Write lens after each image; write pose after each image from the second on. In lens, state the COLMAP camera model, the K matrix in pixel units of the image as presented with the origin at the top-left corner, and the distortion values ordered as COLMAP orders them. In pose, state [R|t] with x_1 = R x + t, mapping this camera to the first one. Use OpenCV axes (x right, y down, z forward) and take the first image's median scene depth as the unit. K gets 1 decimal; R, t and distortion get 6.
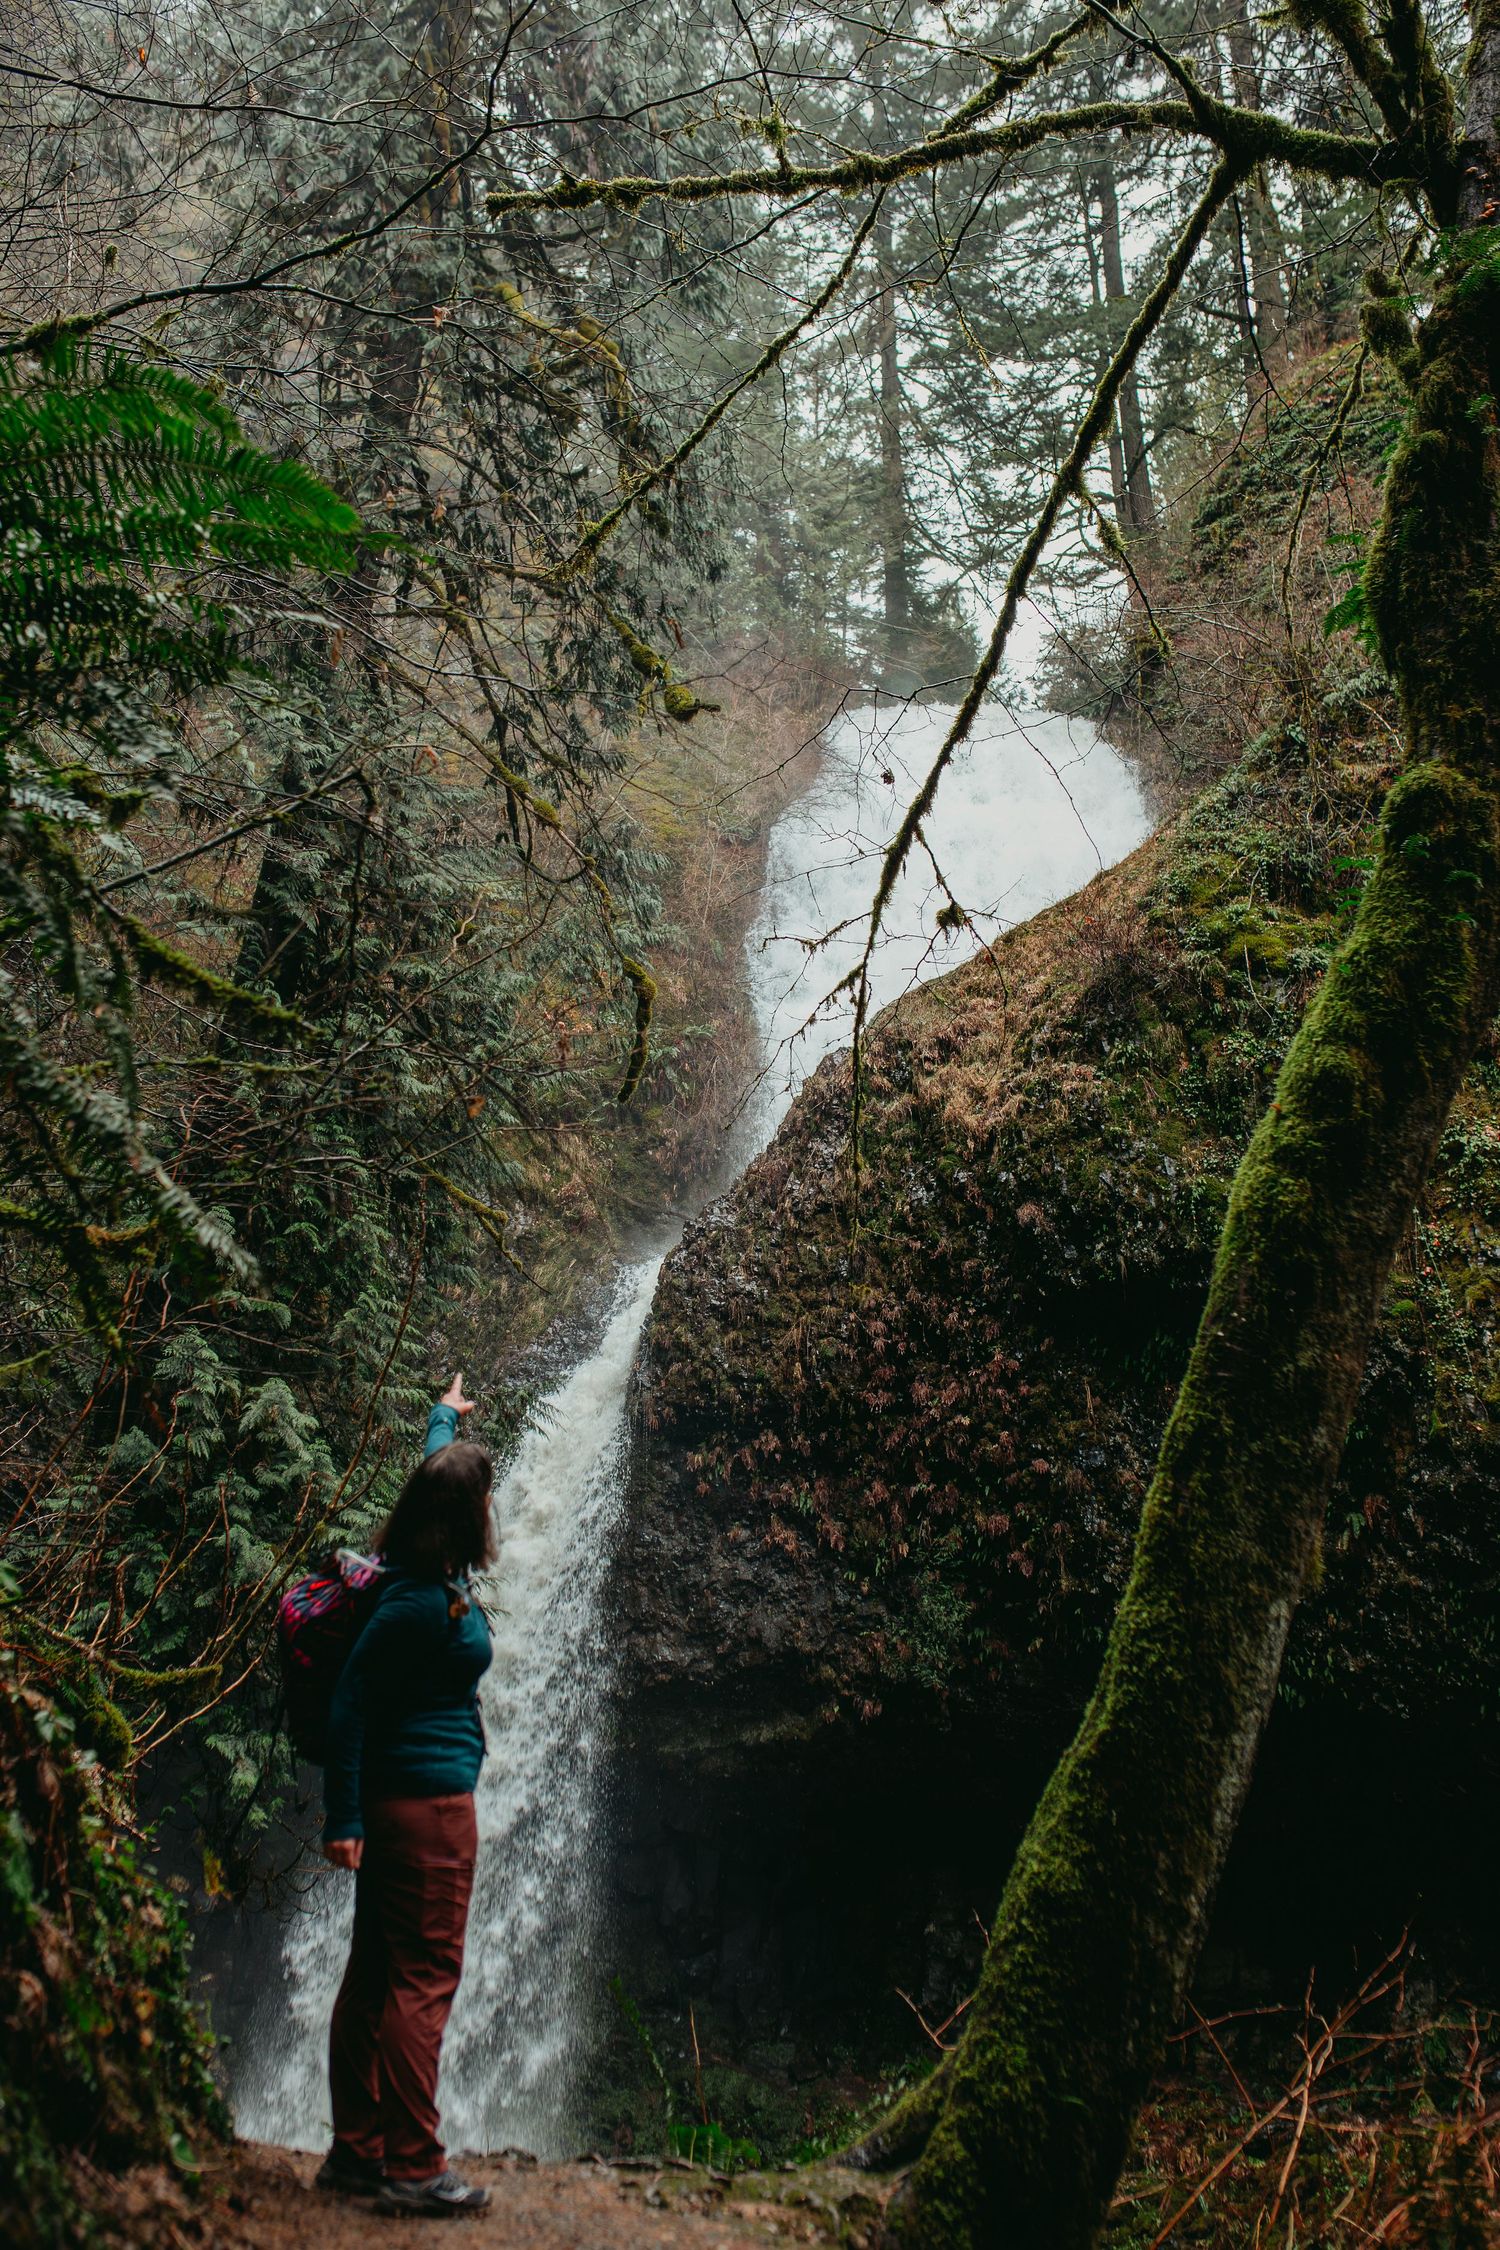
lens RADIAL K [[2134.6, 0, 765.1], [0, 2134.6, 1132.1], [0, 0, 1]] dist [-0.028956, 0.000000]
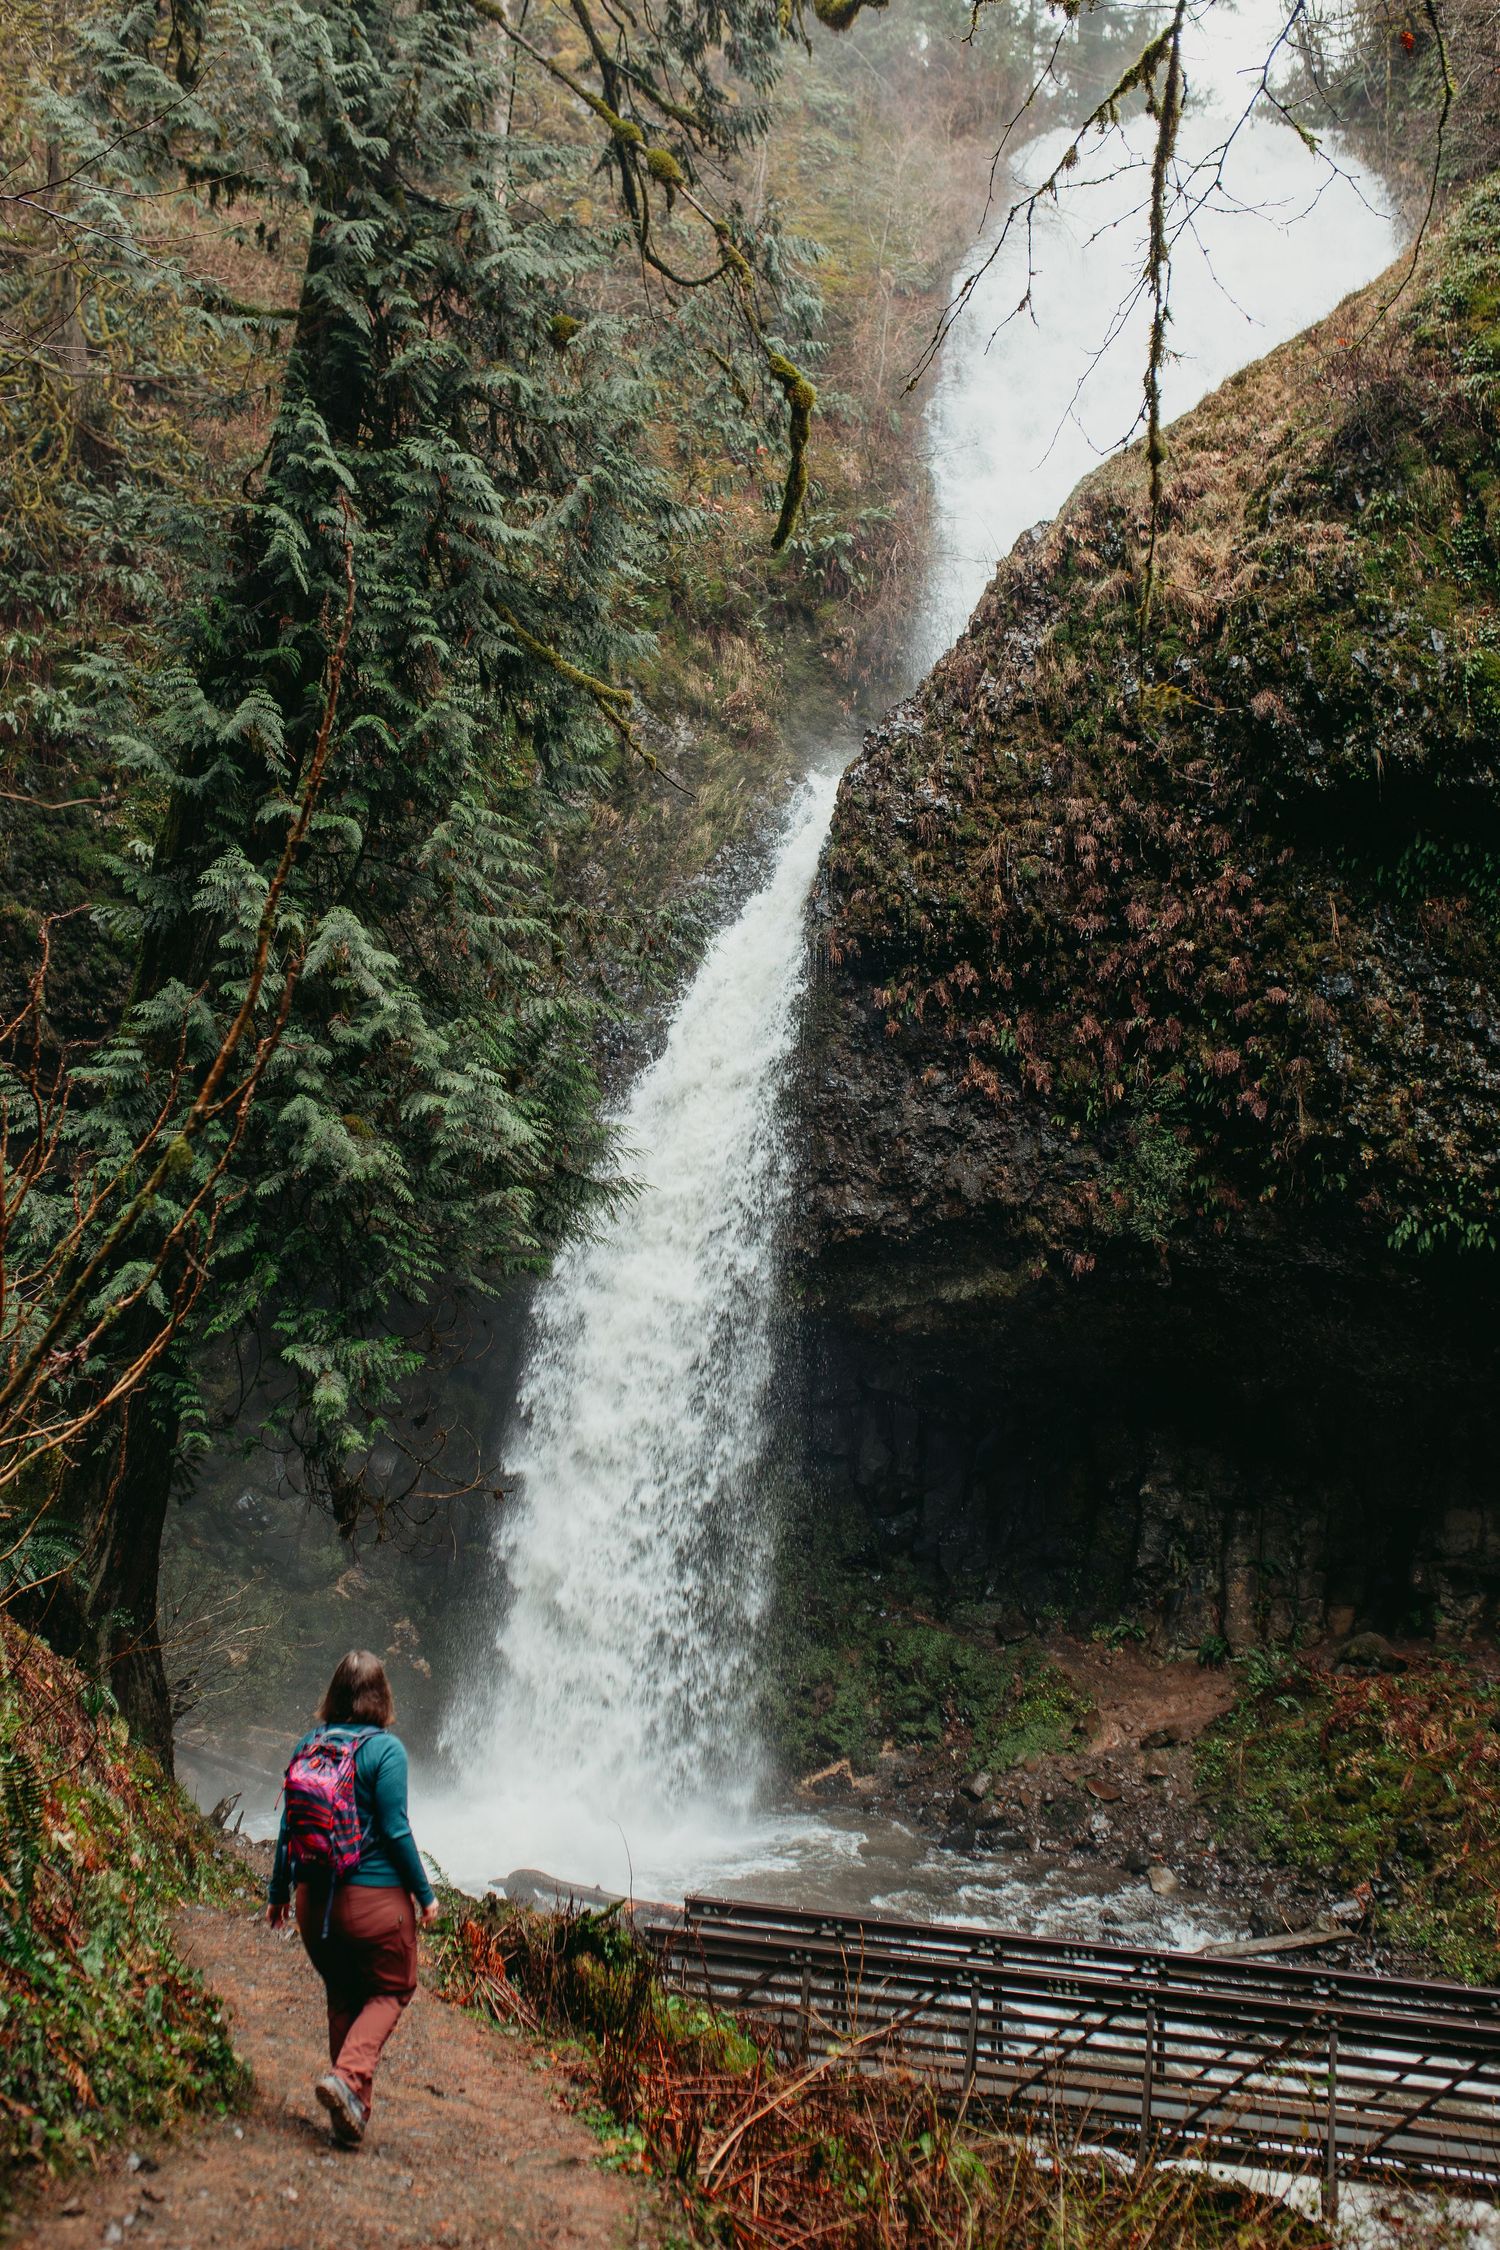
lens RADIAL K [[2134.6, 0, 748.7], [0, 2134.6, 1124.1], [0, 0, 1]] dist [-0.028956, 0.000000]
pose [[0.995084, -0.016501, -0.097650, -0.002288], [0.036722, 0.977210, 0.209076, 0.016654], [0.091974, -0.211634, 0.973012, 0.112864]]
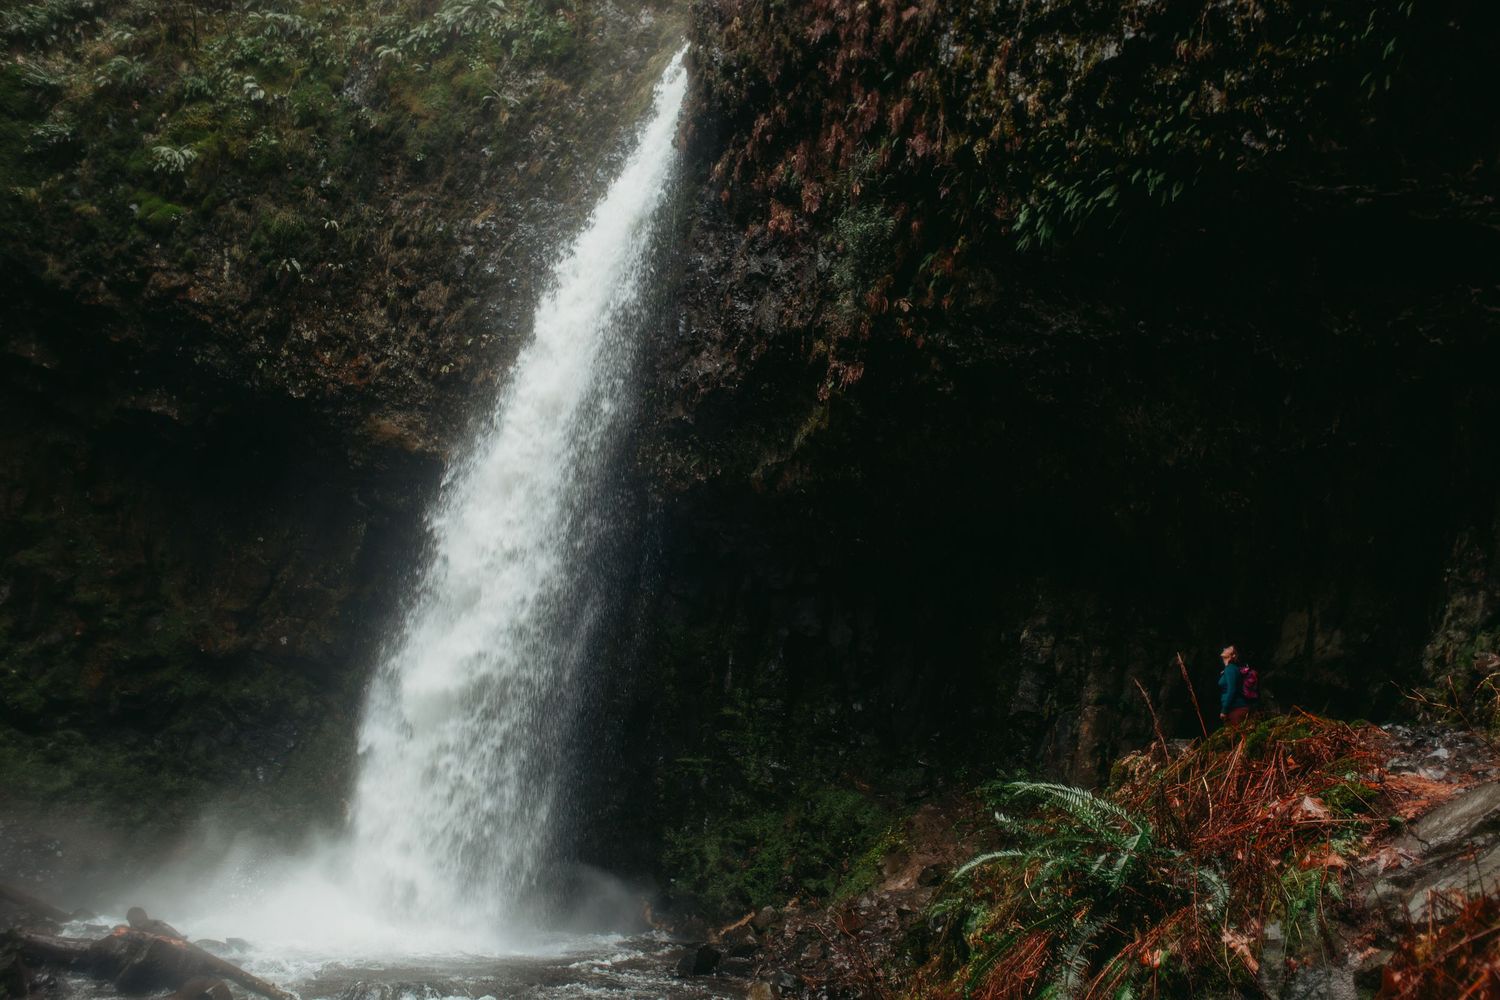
lens RADIAL K [[1423.1, 0, 756.8], [0, 1423.1, 504.1], [0, 0, 1]] dist [-0.028956, 0.000000]
pose [[0.809551, -0.114991, -0.575678, 0.355486], [0.172834, 0.983852, 0.046526, 0.293004], [0.561031, -0.137161, 0.816352, 0.494903]]
